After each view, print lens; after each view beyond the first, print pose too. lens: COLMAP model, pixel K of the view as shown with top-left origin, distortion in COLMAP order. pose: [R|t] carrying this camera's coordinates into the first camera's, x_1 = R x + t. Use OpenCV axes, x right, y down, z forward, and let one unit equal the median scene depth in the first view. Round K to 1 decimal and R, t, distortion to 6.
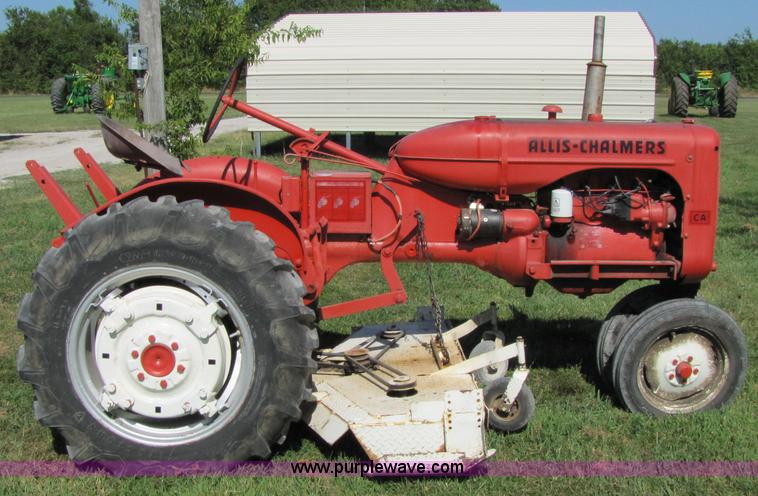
lens RADIAL K [[932.6, 0, 329.6], [0, 932.6, 271.7], [0, 0, 1]] dist [-0.156242, 0.026845]
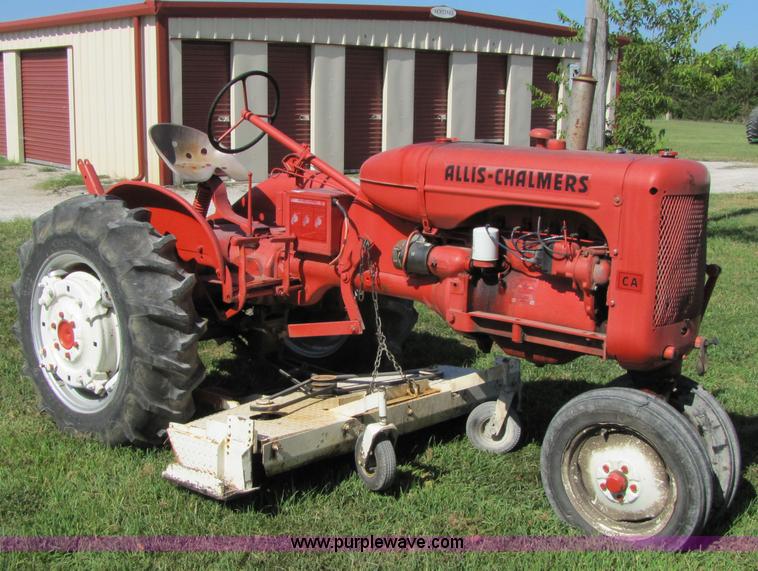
lens RADIAL K [[991.3, 0, 379.3], [0, 991.3, 308.6], [0, 0, 1]] dist [-0.169114, -0.000601]
pose [[0.774914, 0.146678, -0.614811, 0.754721], [-0.147409, 0.987818, 0.049872, -0.048063], [0.614637, 0.051982, 0.787096, 0.245590]]
